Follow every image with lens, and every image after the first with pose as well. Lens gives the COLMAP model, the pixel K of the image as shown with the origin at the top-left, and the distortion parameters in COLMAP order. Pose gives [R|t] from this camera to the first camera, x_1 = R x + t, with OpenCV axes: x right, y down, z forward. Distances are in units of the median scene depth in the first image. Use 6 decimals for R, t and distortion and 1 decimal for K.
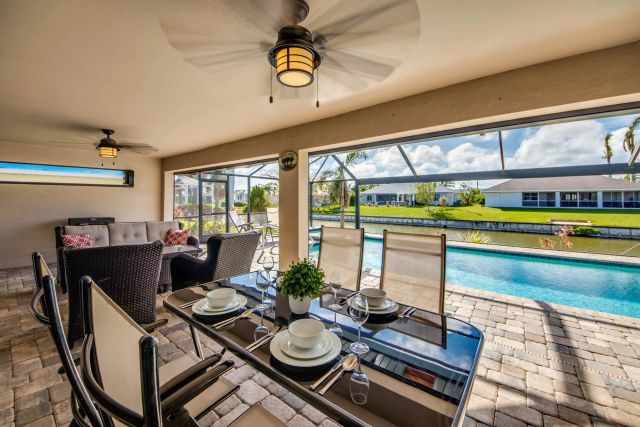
lens RADIAL K [[245.1, 0, 308.7], [0, 245.1, 204.2], [0, 0, 1]] dist [-0.021285, -0.000150]
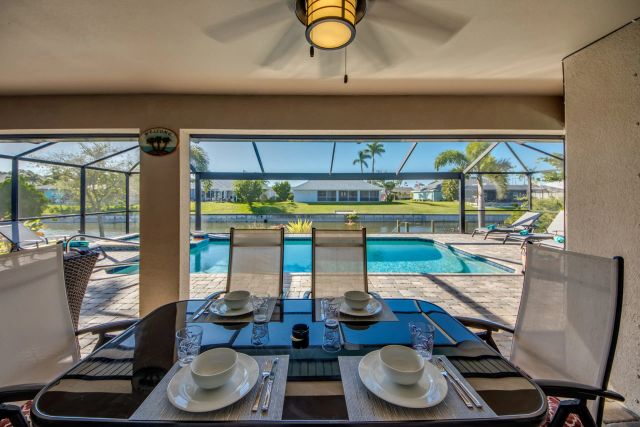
lens RADIAL K [[248.9, 0, 301.0], [0, 248.9, 202.1], [0, 0, 1]] dist [0.017725, -0.000271]
pose [[0.777971, -0.015439, 0.628110, -0.202950], [0.012060, 0.999881, 0.009639, -0.004275], [-0.628184, 0.000076, 0.778065, 0.168652]]
